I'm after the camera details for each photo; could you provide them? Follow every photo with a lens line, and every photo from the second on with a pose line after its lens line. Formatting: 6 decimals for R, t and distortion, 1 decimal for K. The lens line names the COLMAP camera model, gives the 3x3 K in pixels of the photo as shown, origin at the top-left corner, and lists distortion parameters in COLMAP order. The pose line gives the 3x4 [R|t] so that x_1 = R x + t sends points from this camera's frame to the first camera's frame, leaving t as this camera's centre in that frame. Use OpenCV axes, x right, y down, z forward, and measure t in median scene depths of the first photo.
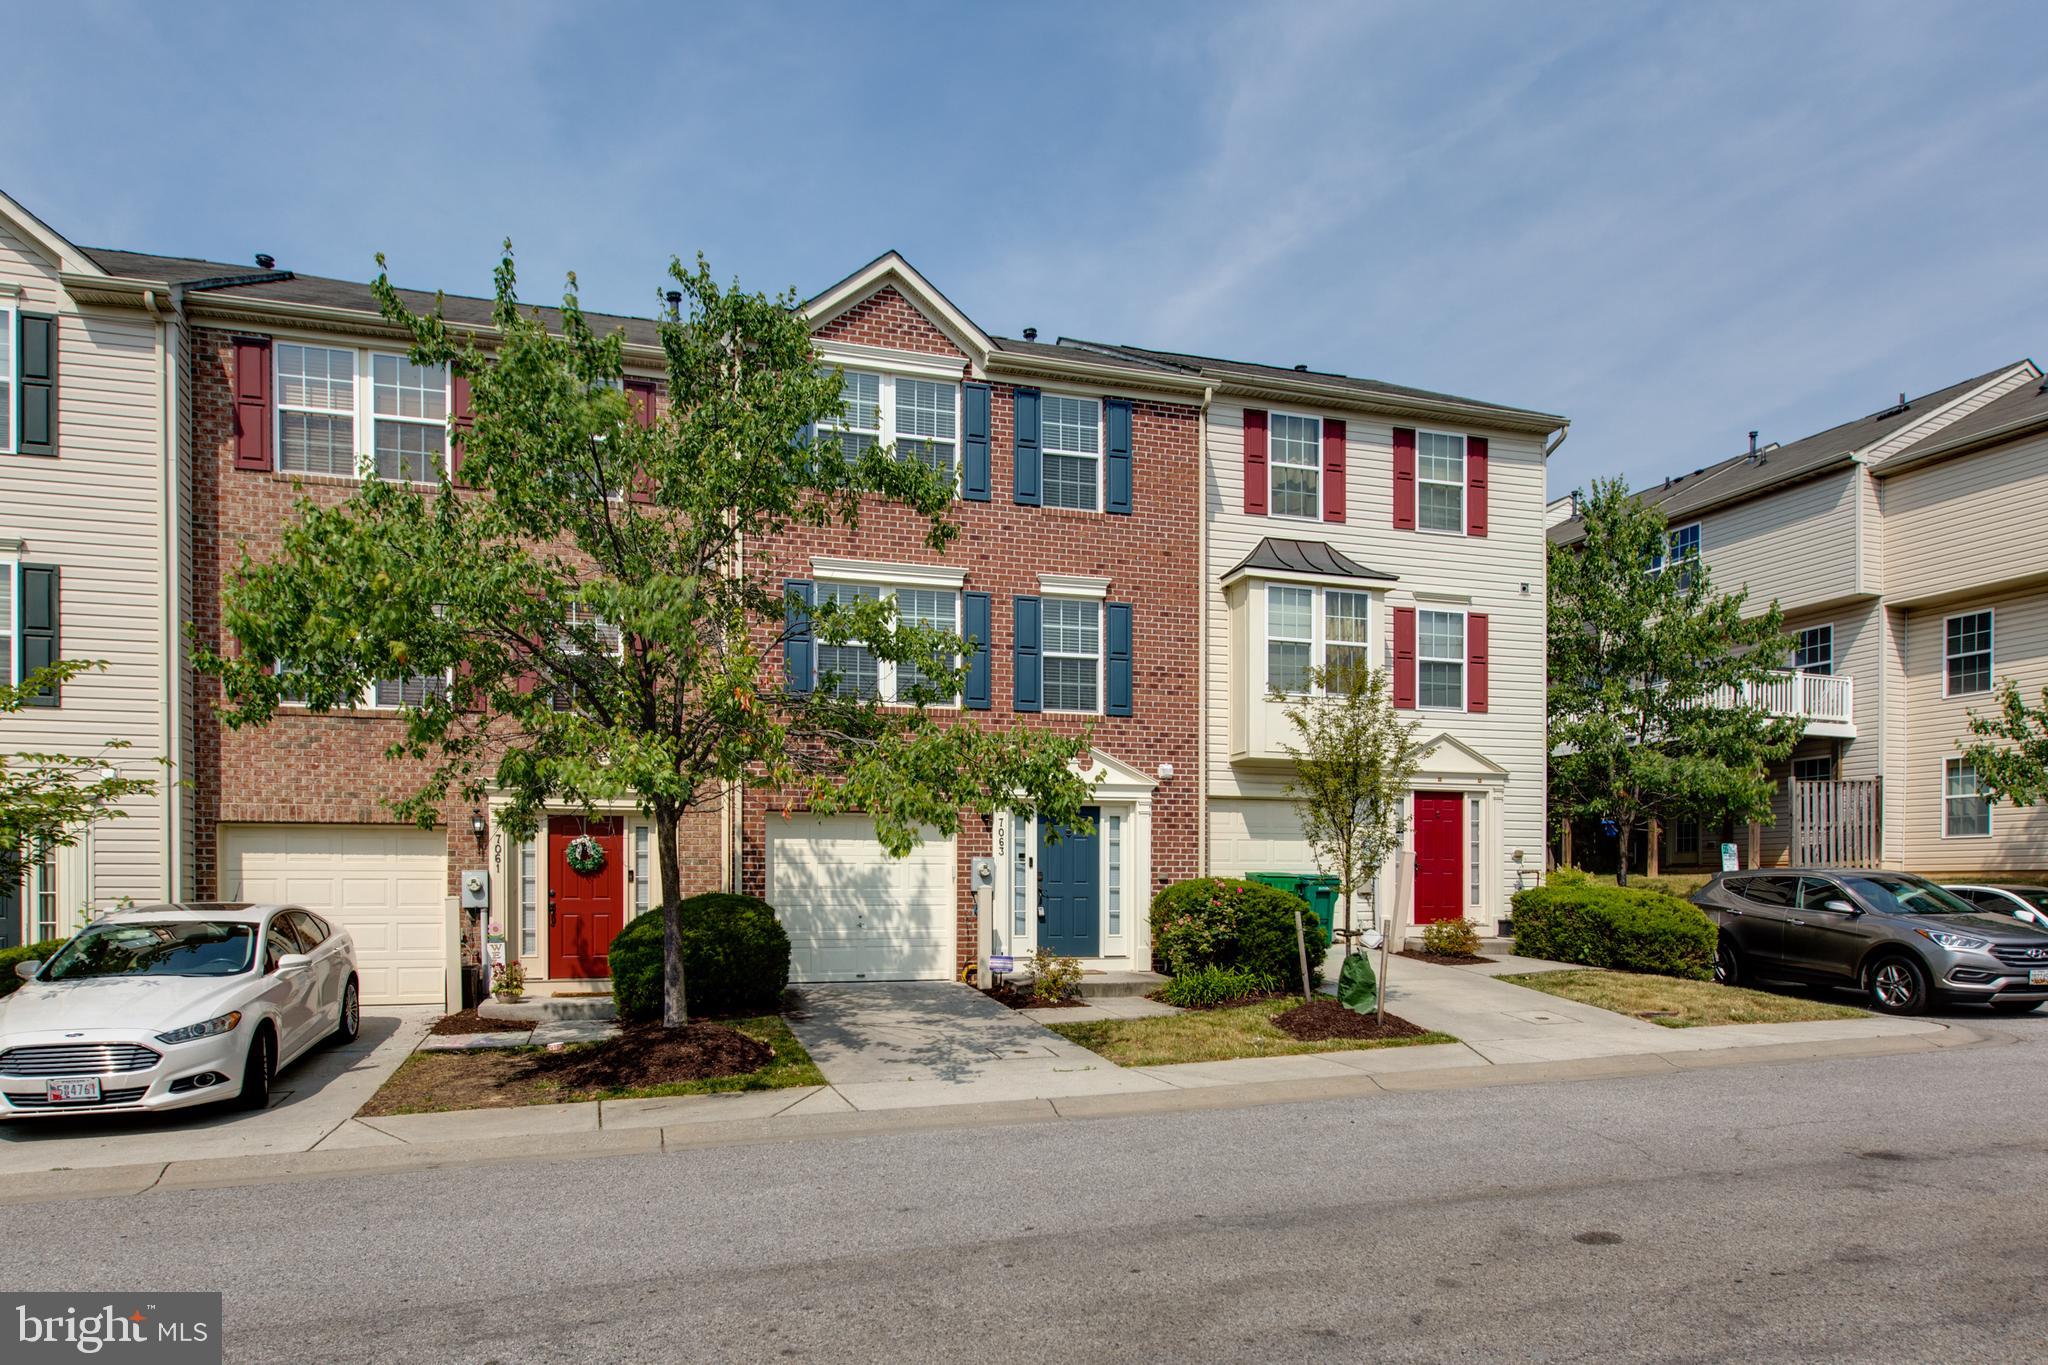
lens RADIAL K [[925.7, 0, 1023.9], [0, 925.7, 878.7], [0, 0, 1]] dist [0.001606, 0.000016]
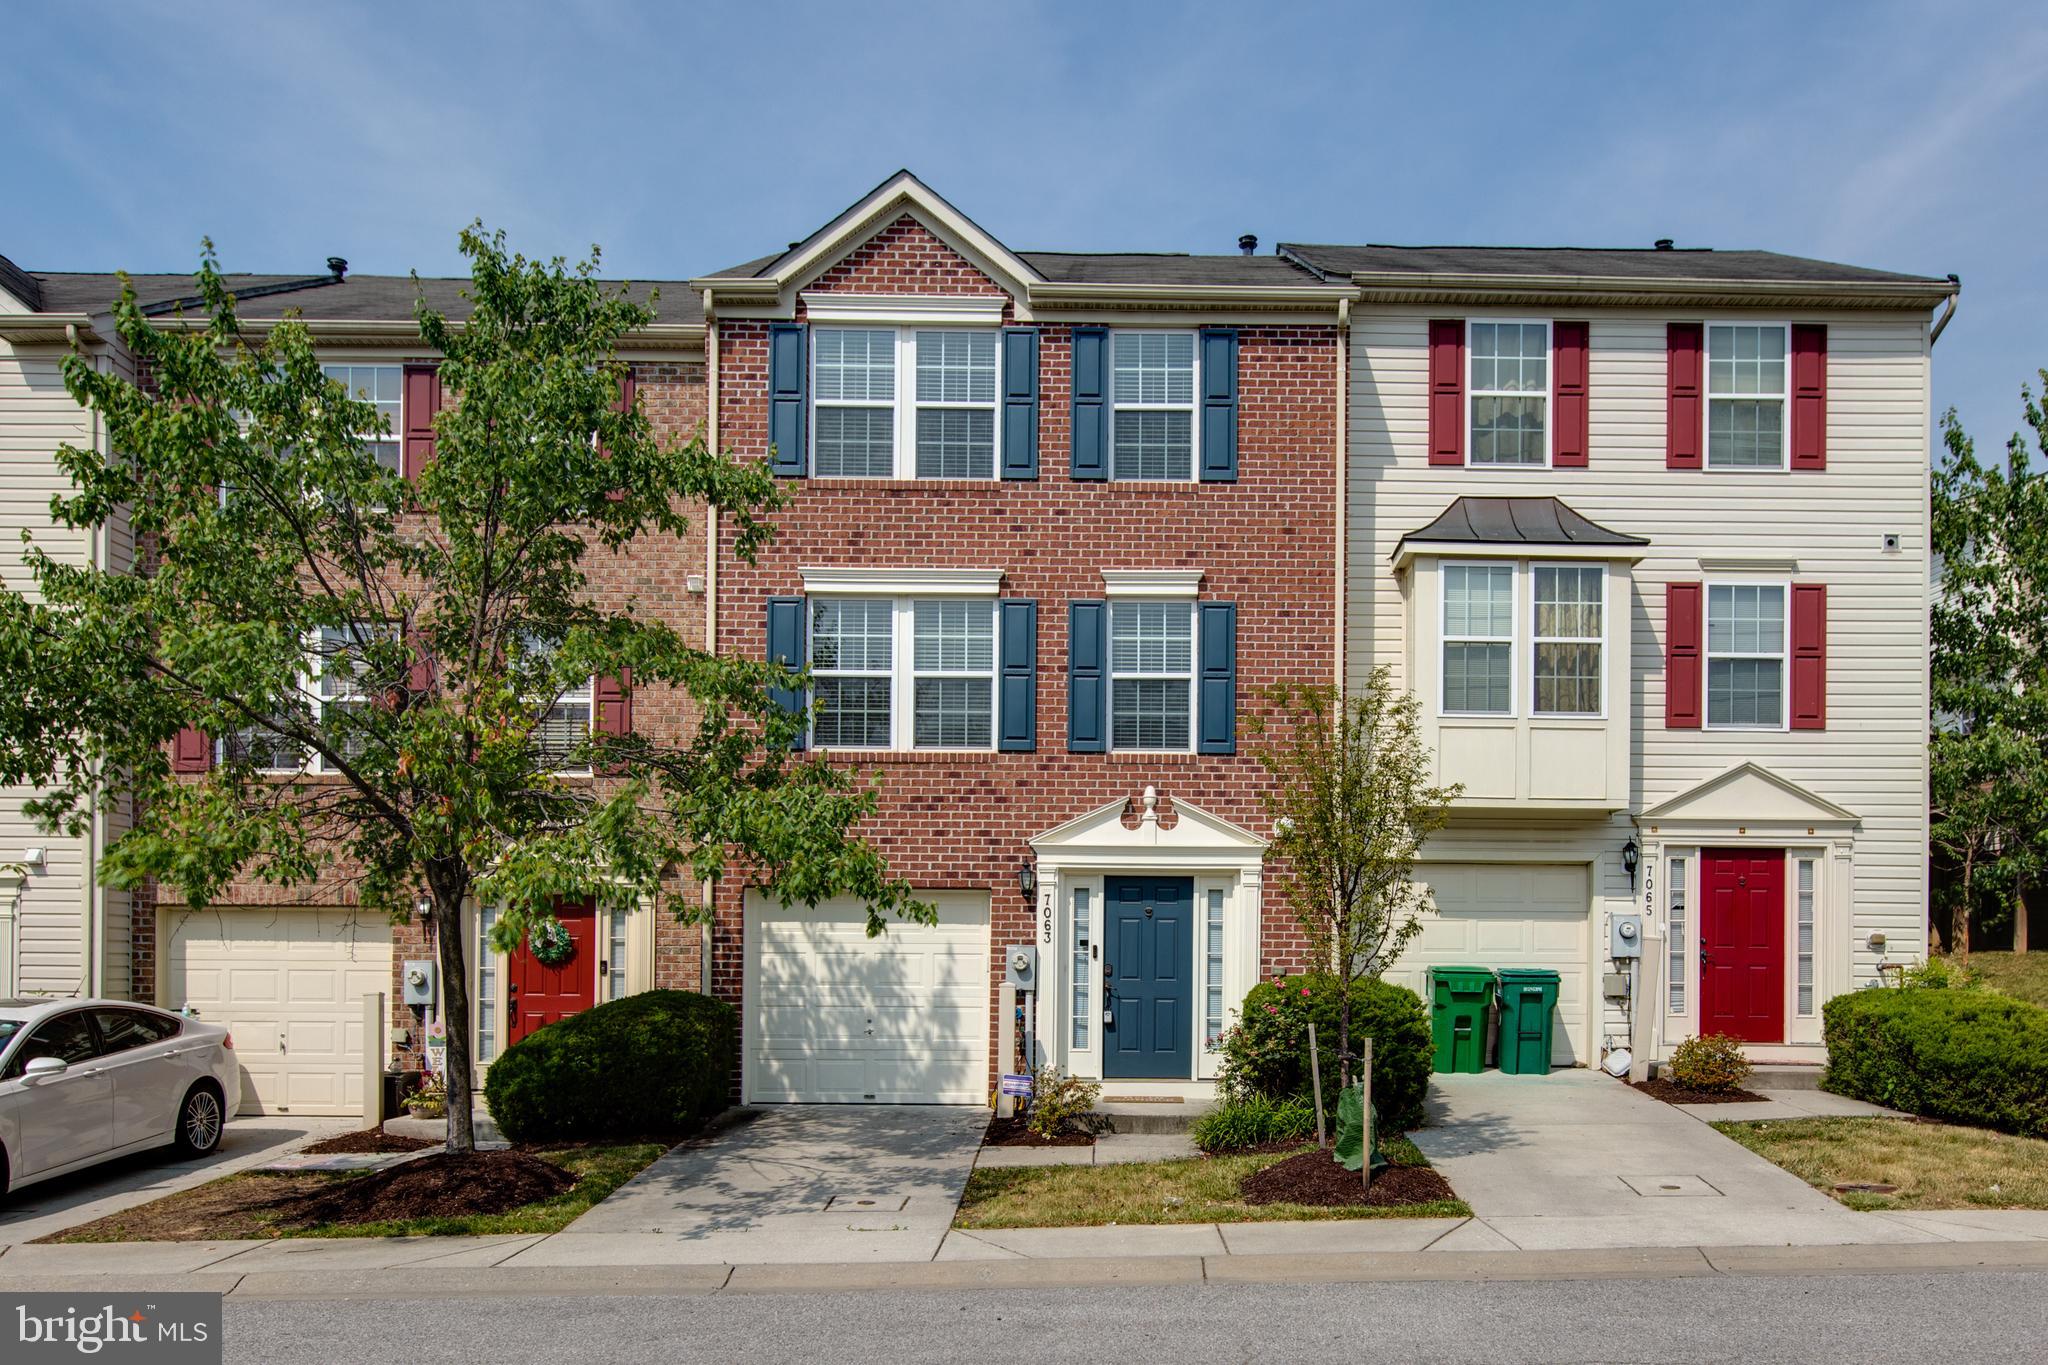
lens RADIAL K [[1223.1, 0, 1131.5], [0, 1223.1, 959.3], [0, 0, 1]] dist [0.006383, -0.002981]
pose [[0.978460, 0.003410, -0.206409, 0.238785], [-0.004778, 0.999970, -0.006130, -0.005363], [0.206382, 0.006984, 0.978447, 0.028759]]
